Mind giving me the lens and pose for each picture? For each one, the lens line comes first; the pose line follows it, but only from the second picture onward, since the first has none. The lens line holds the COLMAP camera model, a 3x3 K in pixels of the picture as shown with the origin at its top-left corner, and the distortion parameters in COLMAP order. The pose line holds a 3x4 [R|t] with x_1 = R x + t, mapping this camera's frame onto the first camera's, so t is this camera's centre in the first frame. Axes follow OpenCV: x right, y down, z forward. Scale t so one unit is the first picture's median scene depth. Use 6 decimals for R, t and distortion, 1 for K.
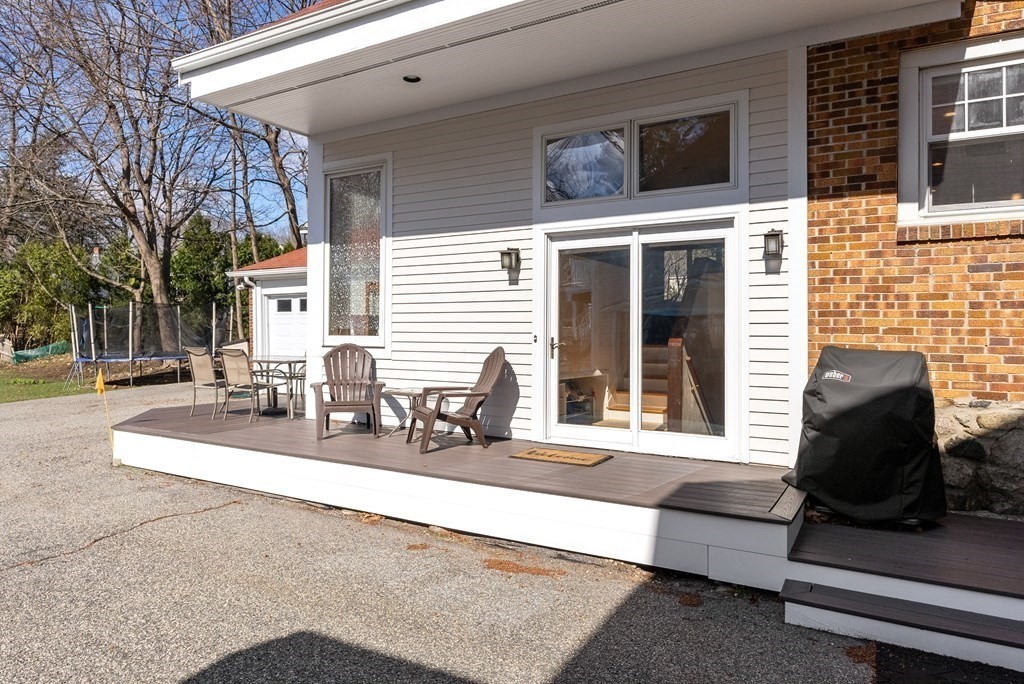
lens RADIAL K [[646.3, 0, 513.3], [0, 646.3, 340.9], [0, 0, 1]] dist [0.010573, 0.003007]
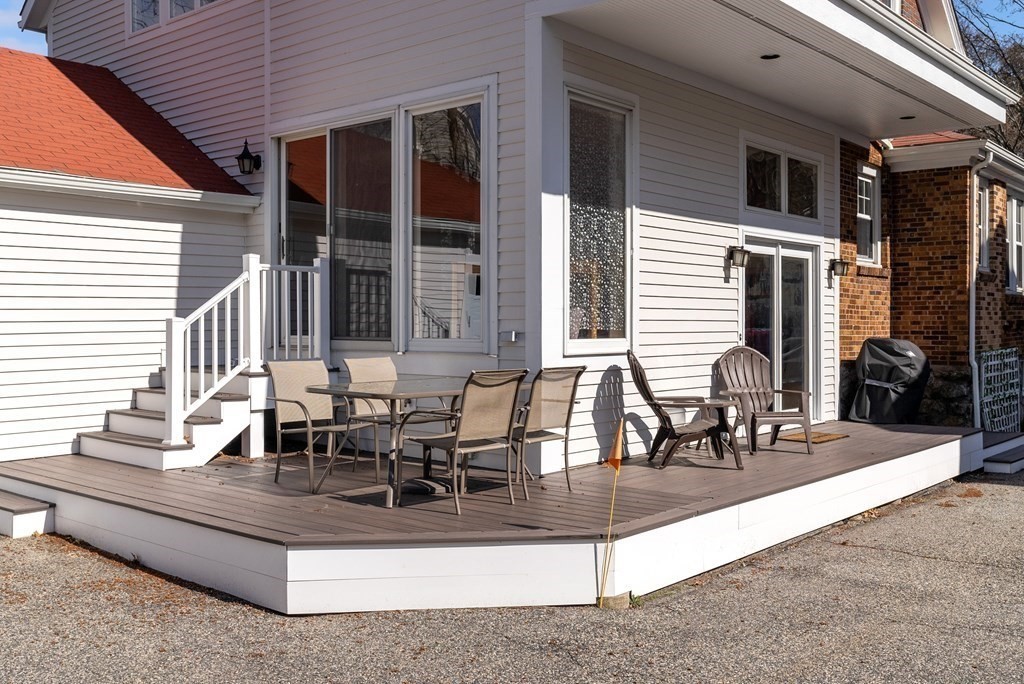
lens RADIAL K [[979.8, 0, 512.0], [0, 979.8, 338.6], [0, 0, 1]] dist [0.008884, 0.000000]
pose [[0.185182, -0.027505, 0.982319, -1.520678], [0.008820, 0.999614, 0.026327, -0.043739], [-0.982665, 0.003789, 0.185354, 1.039180]]
